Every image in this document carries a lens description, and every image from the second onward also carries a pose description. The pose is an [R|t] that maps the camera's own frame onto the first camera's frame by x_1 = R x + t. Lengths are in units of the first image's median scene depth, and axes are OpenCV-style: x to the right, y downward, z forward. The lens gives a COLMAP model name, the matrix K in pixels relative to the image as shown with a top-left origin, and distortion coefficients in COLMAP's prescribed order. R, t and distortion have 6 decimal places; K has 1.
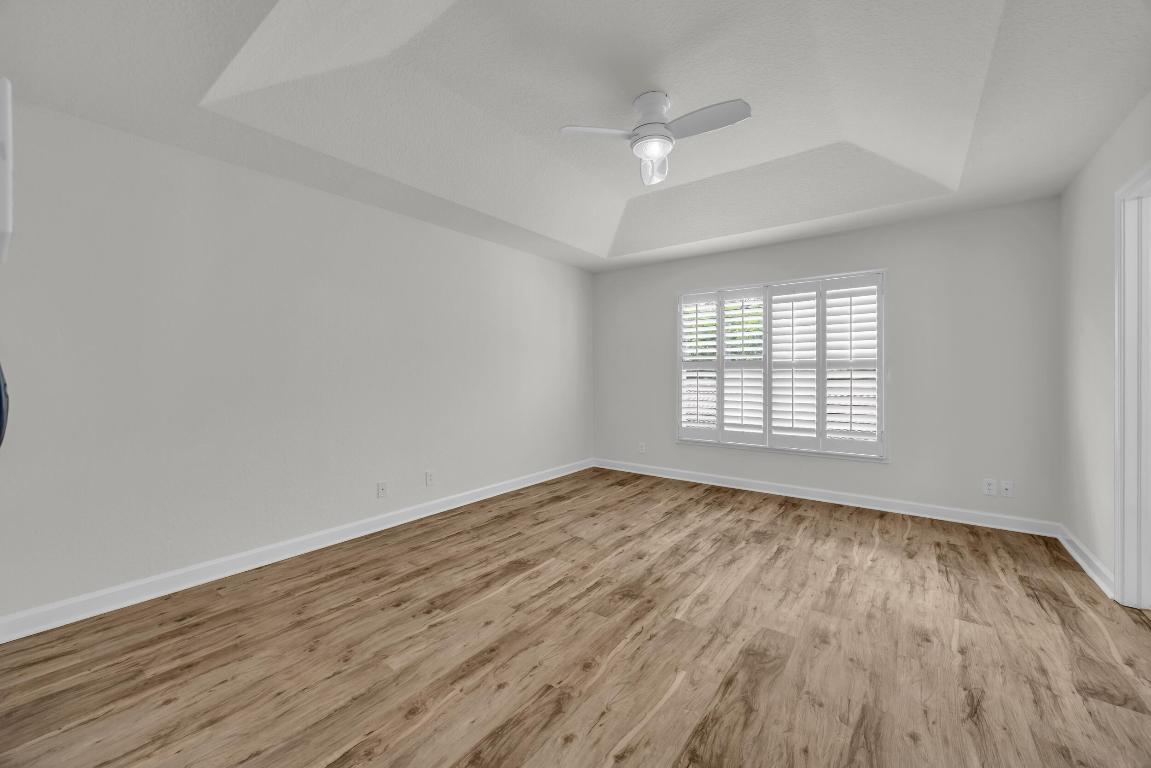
lens RADIAL K [[442.2, 0, 574.7], [0, 442.2, 377.6], [0, 0, 1]] dist [-0.001718, -0.000138]
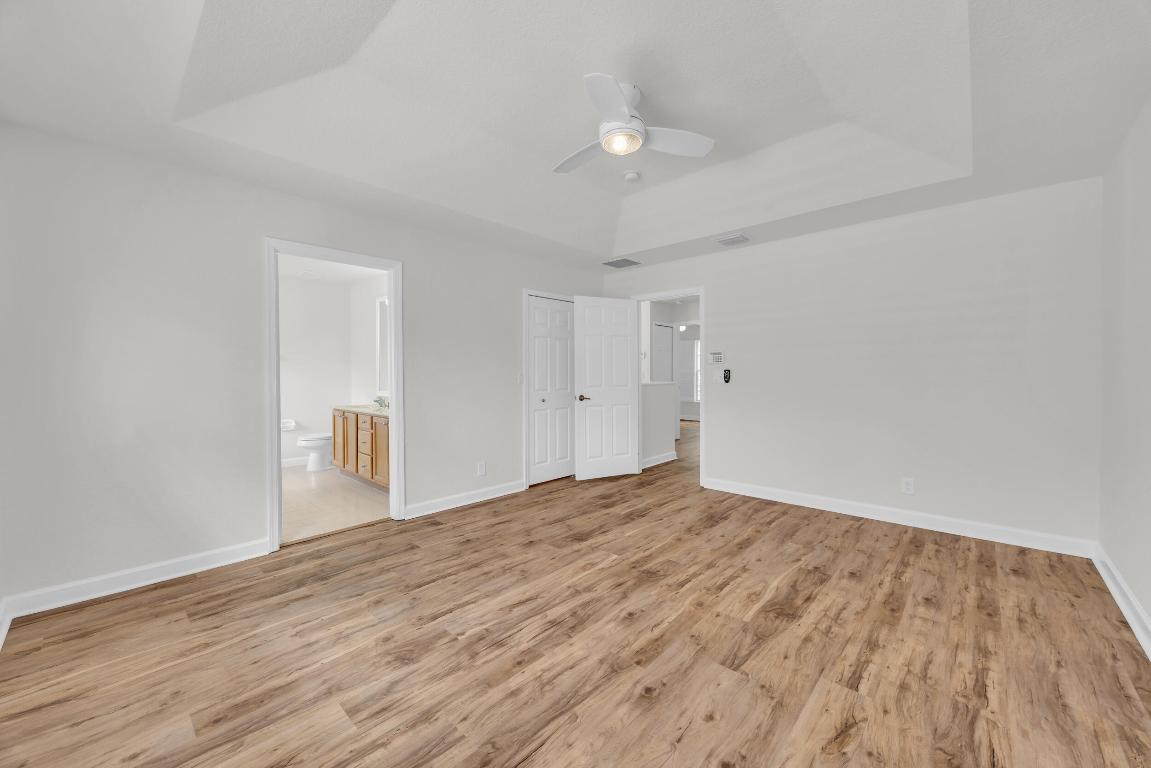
lens RADIAL K [[442.2, 0, 574.7], [0, 442.2, 377.6], [0, 0, 1]] dist [-0.001718, -0.000138]
pose [[-0.994725, 0.003615, 0.102516, 0.174816], [0.005521, 0.999817, 0.018309, -0.023630], [-0.102431, 0.018778, -0.994563, 1.878190]]
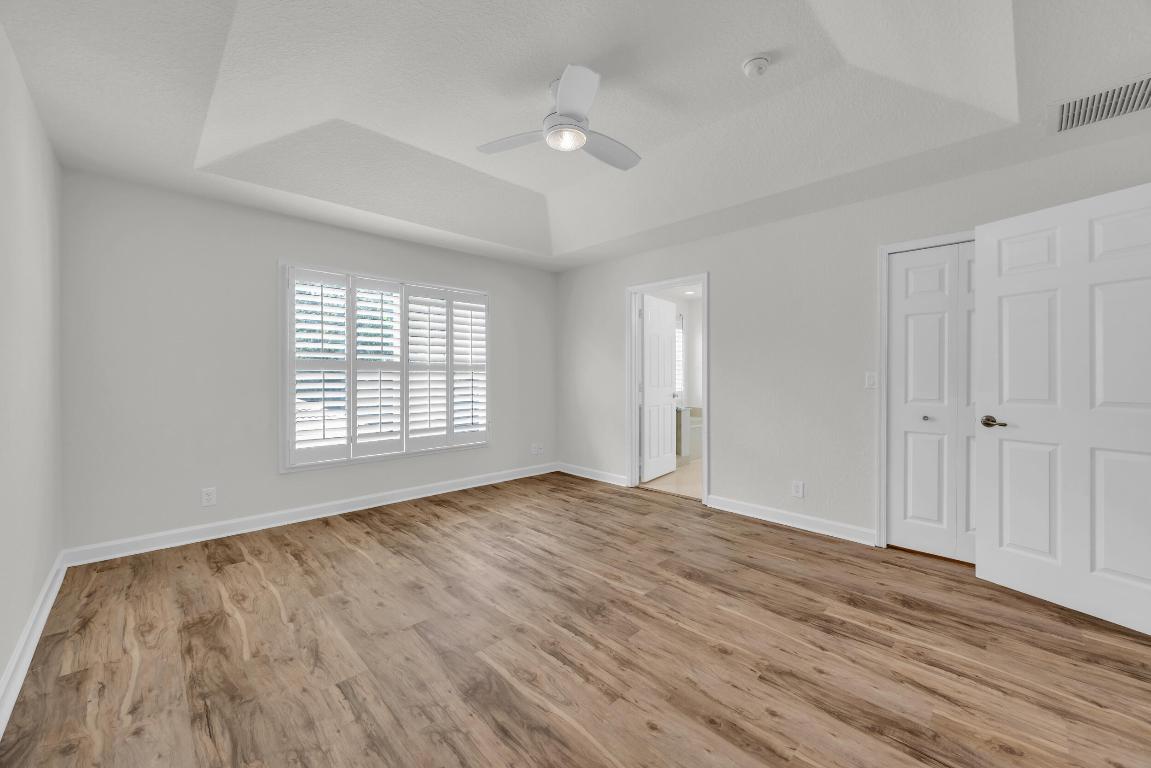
lens RADIAL K [[442.6, 0, 571.0], [0, 442.6, 371.2], [0, 0, 1]] dist [-0.001485, -0.000008]
pose [[0.157408, 0.010063, 0.987482, -0.727819], [0.006701, 0.999914, -0.011258, -0.007611], [-0.987511, 0.008389, 0.157327, 0.797383]]
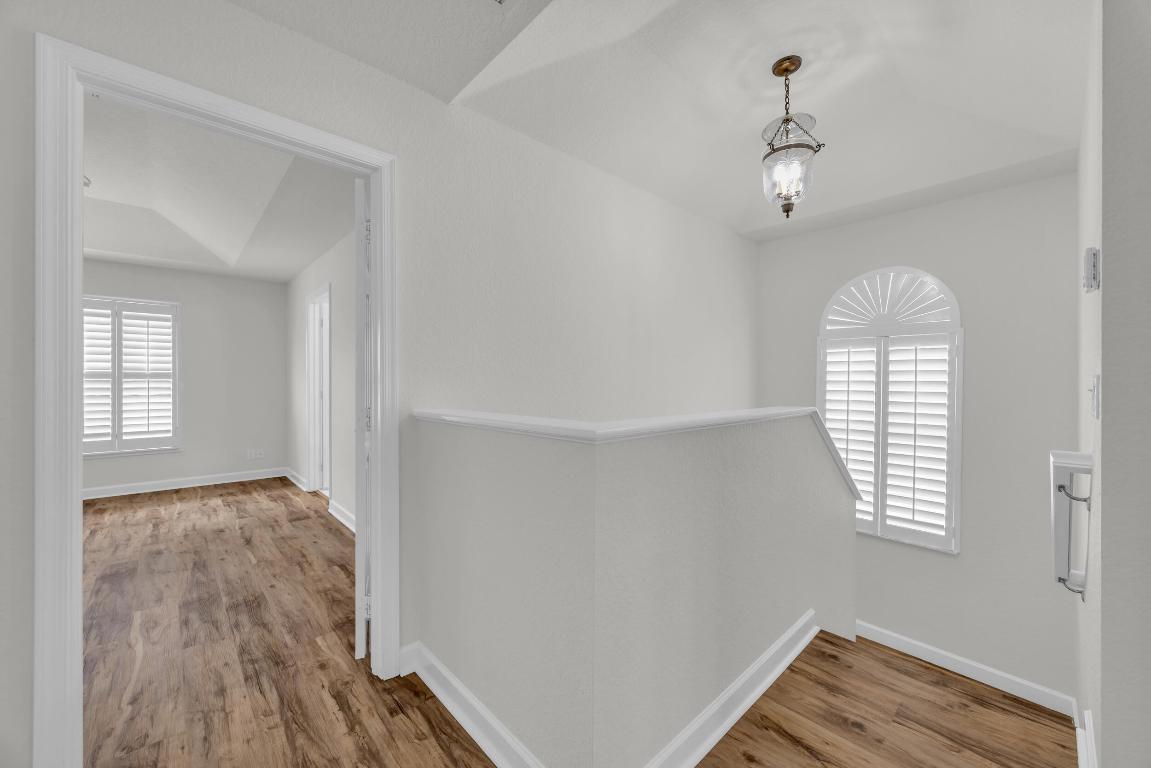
lens RADIAL K [[427.0, 0, 575.5], [0, 427.0, 384.0], [0, 0, 1]] dist [-0.000770, -0.004998]
pose [[0.157900, 0.002693, 0.987451, -0.503387], [0.004835, 0.999982, -0.003500, 0.004577], [-0.987443, 0.005327, 0.157884, -0.511299]]
